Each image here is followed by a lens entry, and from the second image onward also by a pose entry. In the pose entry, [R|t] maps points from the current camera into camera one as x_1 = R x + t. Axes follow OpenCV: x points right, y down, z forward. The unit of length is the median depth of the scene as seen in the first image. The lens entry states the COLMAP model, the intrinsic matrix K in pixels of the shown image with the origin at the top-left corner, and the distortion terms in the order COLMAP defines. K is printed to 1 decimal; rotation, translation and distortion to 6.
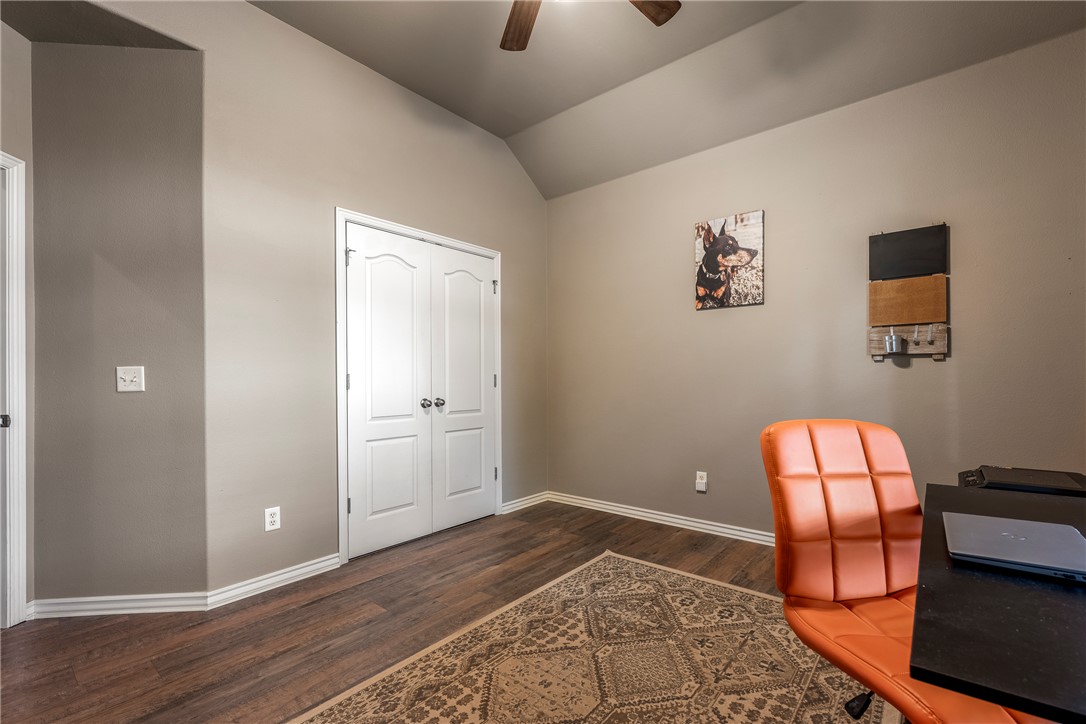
lens RADIAL K [[469.5, 0, 547.2], [0, 469.5, 378.4], [0, 0, 1]] dist [-0.000717, -0.000234]
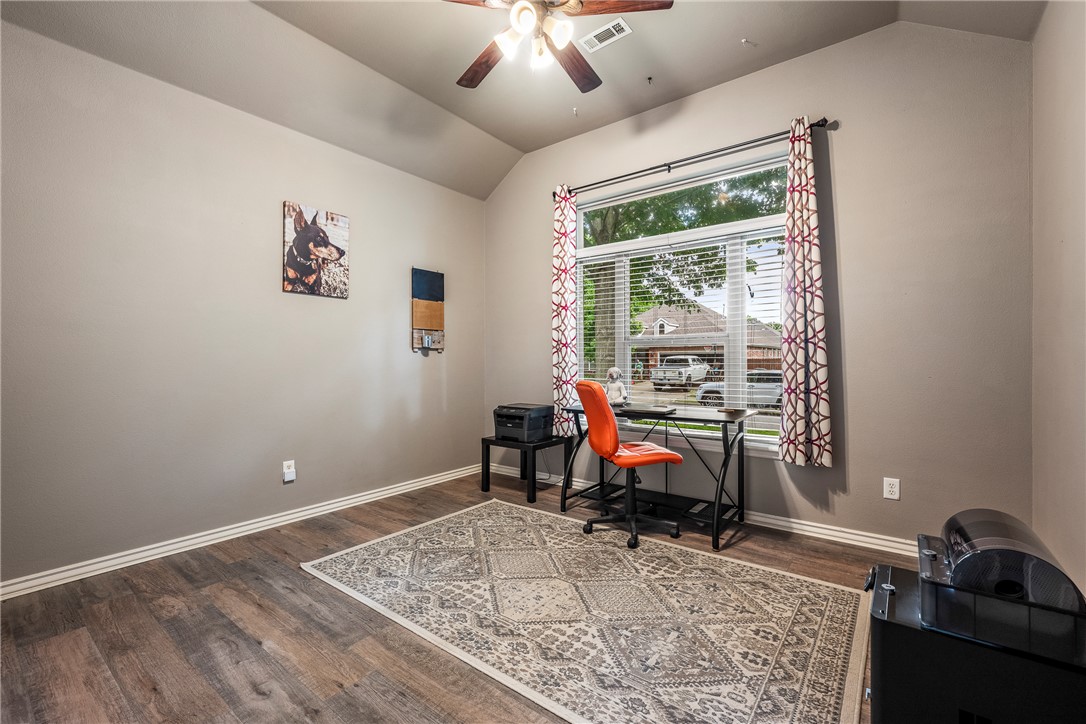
lens RADIAL K [[466.6, 0, 543.0], [0, 466.6, 362.0], [0, 0, 1]] dist [0.000137, -0.000018]
pose [[-0.034743, 0.005357, 0.999382, -0.747902], [0.004676, 0.999976, -0.005198, 0.005011], [-0.999385, 0.004493, -0.034767, 0.595768]]
